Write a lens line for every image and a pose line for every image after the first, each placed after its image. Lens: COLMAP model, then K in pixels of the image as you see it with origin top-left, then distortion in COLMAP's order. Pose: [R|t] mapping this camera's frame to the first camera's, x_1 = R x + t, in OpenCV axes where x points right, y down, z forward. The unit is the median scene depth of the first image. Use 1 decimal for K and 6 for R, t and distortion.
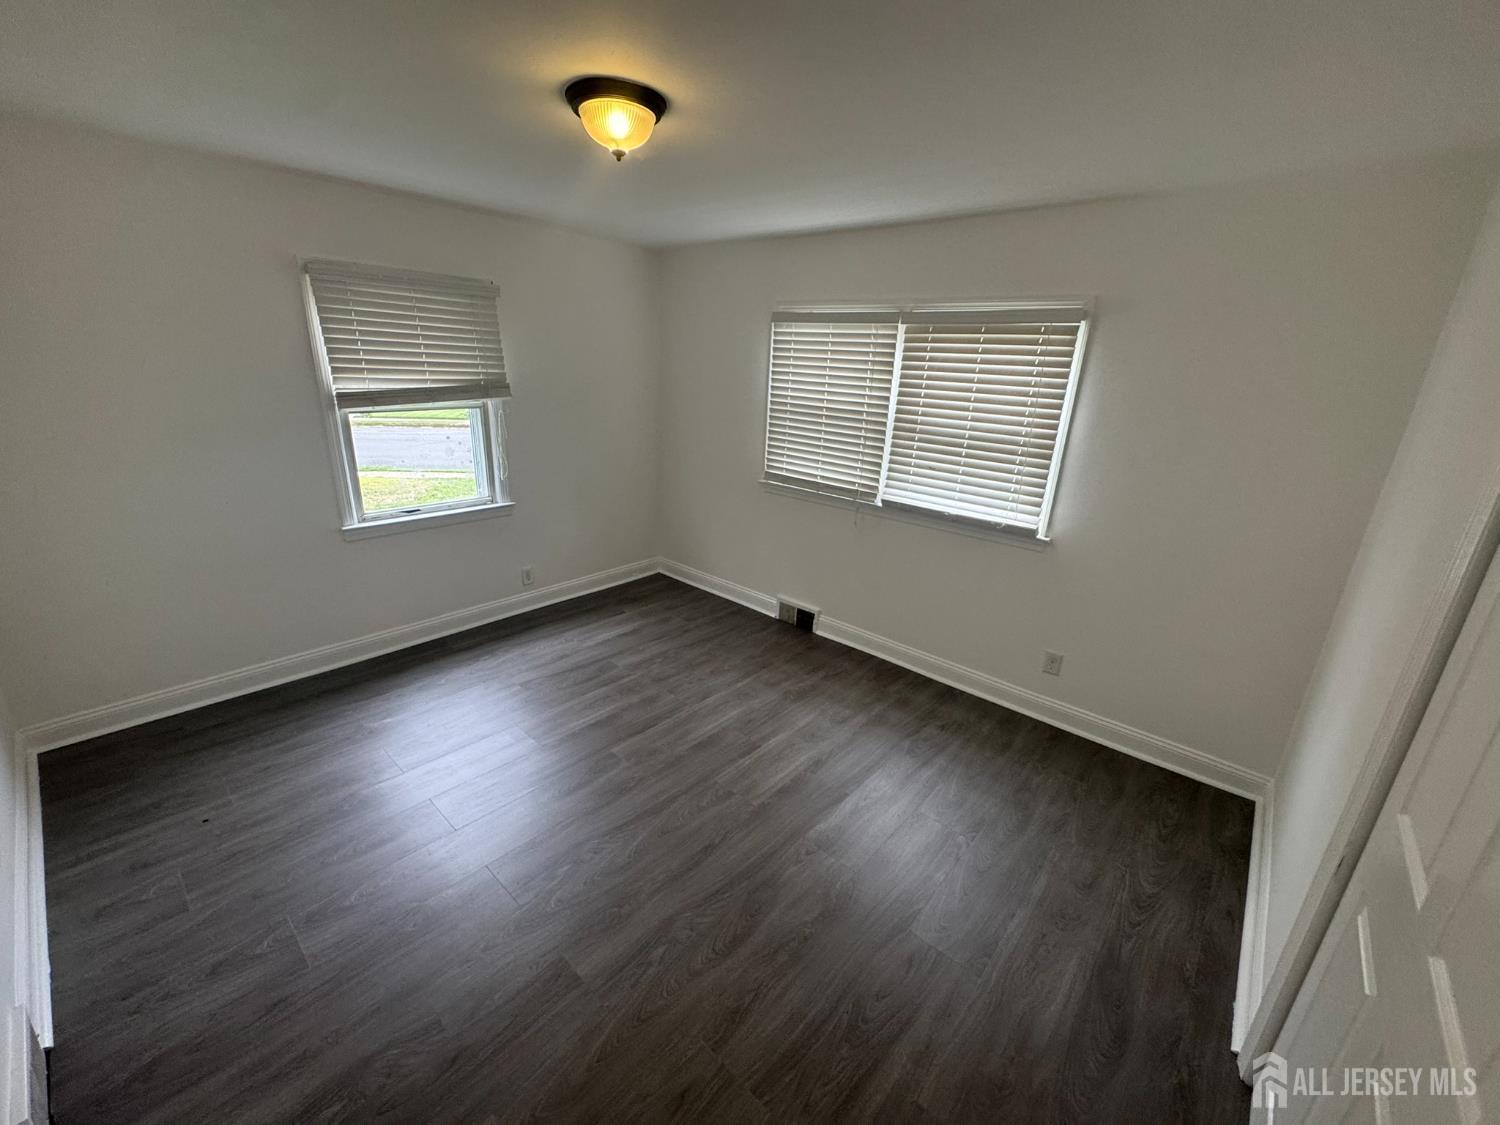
lens RADIAL K [[602.6, 0, 742.6], [0, 602.6, 559.6], [0, 0, 1]] dist [0.000585, 0.001605]
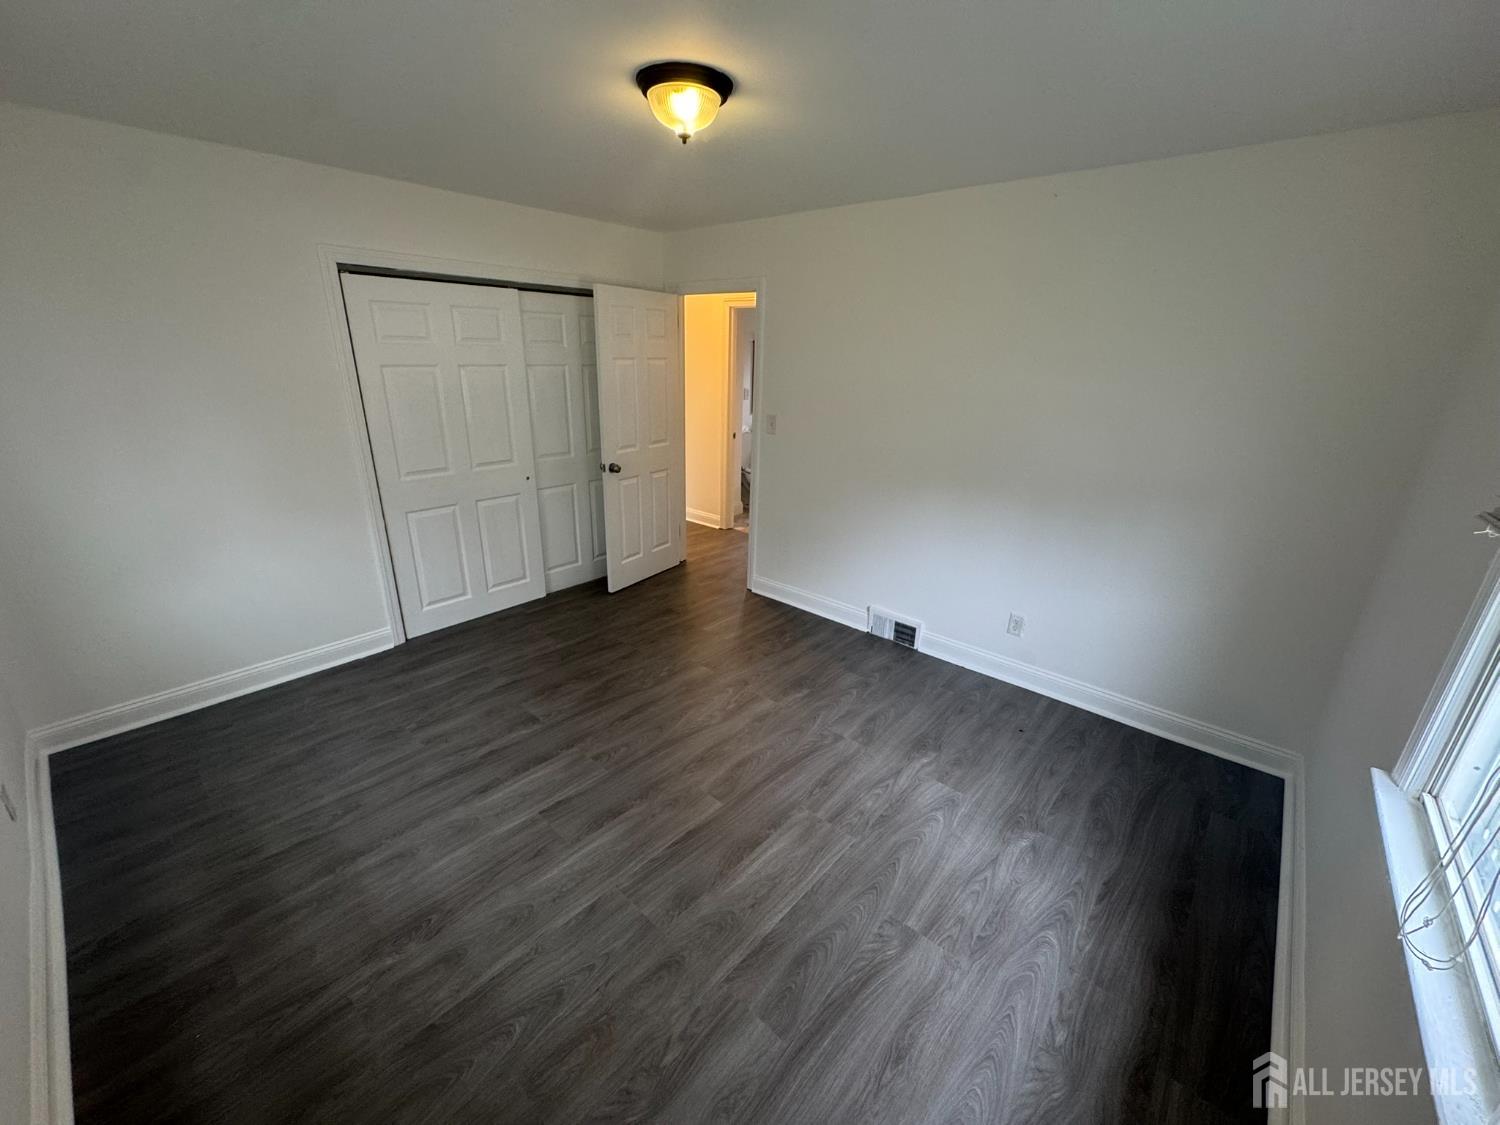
lens RADIAL K [[602.6, 0, 739.0], [0, 602.6, 561.5], [0, 0, 1]] dist [0.000585, 0.001605]
pose [[-0.997900, -0.060400, -0.023394, -0.174371], [-0.062010, 0.786518, 0.614447, -0.413331], [-0.018713, 0.614607, -0.788611, 1.262725]]
